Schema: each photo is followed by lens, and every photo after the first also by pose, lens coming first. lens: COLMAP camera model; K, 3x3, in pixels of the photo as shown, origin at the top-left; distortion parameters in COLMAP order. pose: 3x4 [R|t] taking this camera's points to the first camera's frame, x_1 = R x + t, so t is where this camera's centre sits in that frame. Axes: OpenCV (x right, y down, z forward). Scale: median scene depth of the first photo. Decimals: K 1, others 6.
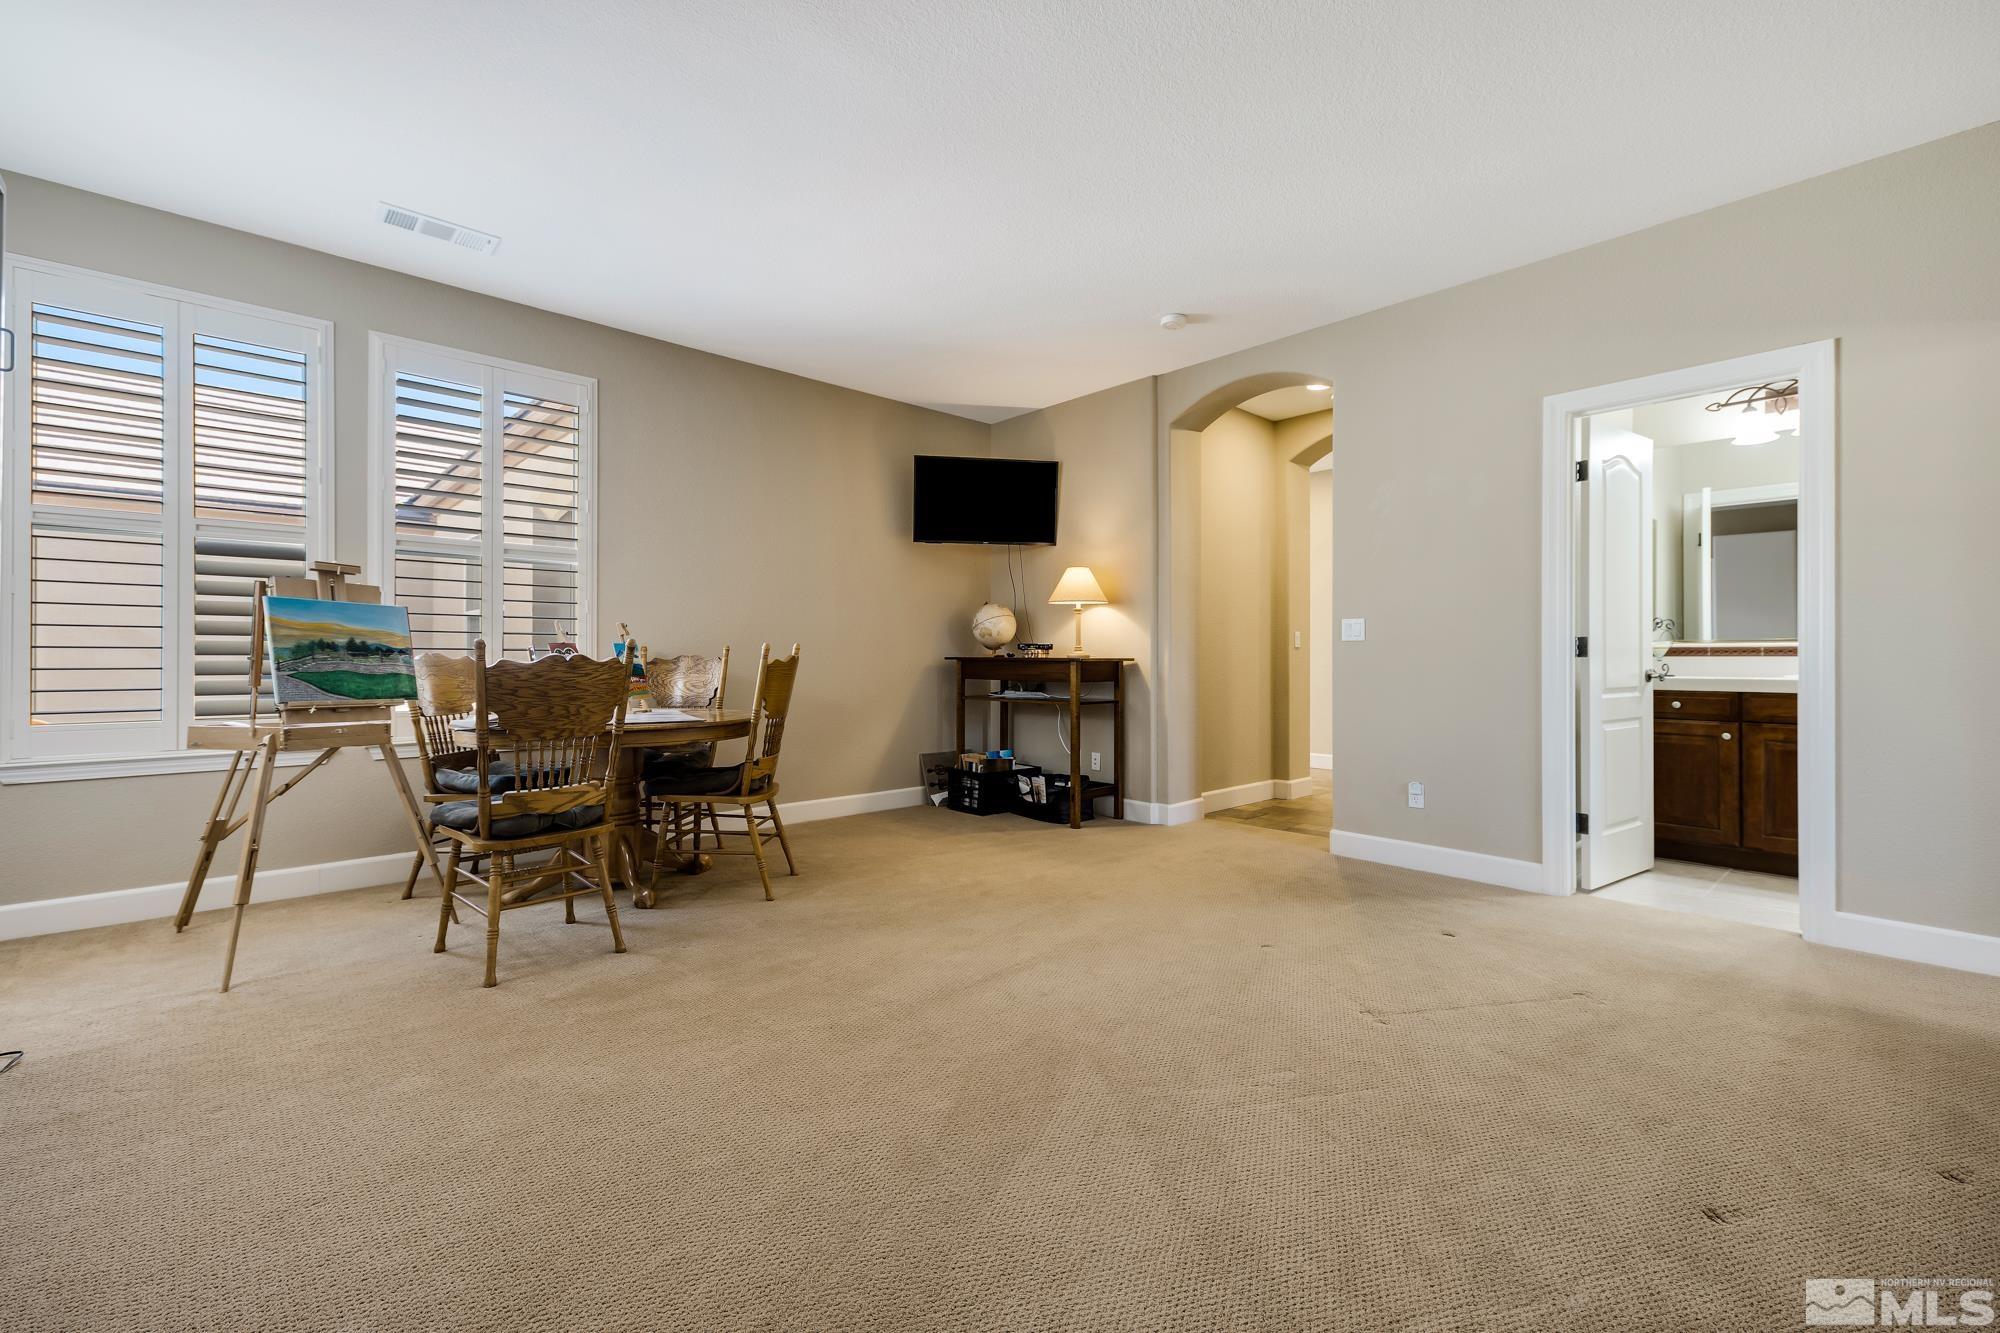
lens RADIAL K [[819.0, 0, 1000.0], [0, 819.0, 666.5], [0, 0, 1]] dist [0.000713, 0.000061]
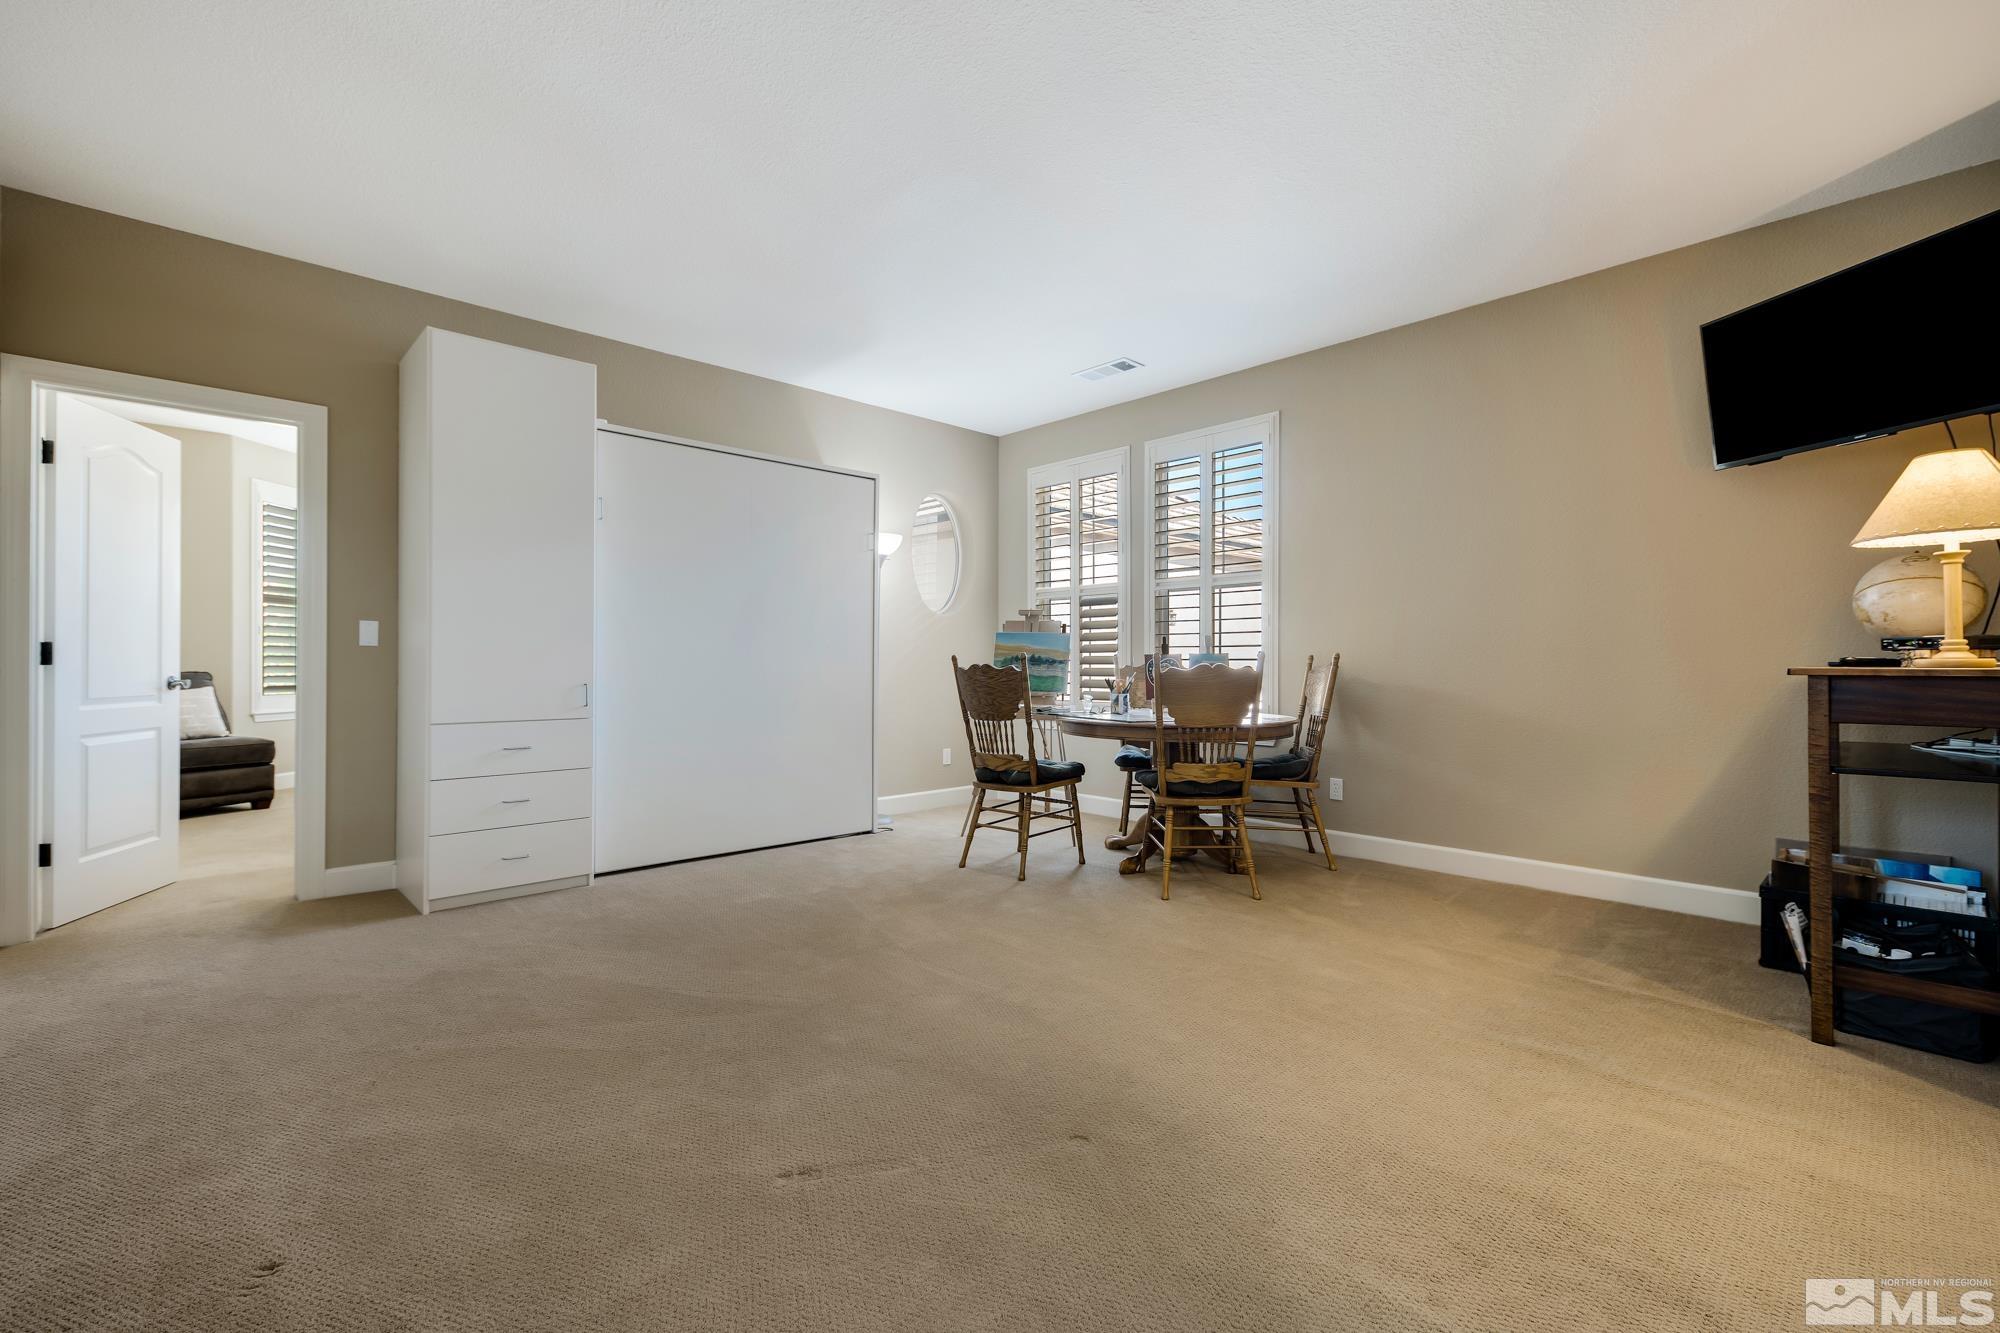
lens RADIAL K [[883.6, 0, 996.8], [0, 883.6, 660.4], [0, 0, 1]] dist [0.000947, 0.000191]
pose [[-0.003967, -0.004894, -0.999980, 0.966077], [-0.013951, 0.999891, -0.004838, -0.011780], [0.999895, 0.013932, -0.004035, 0.894638]]
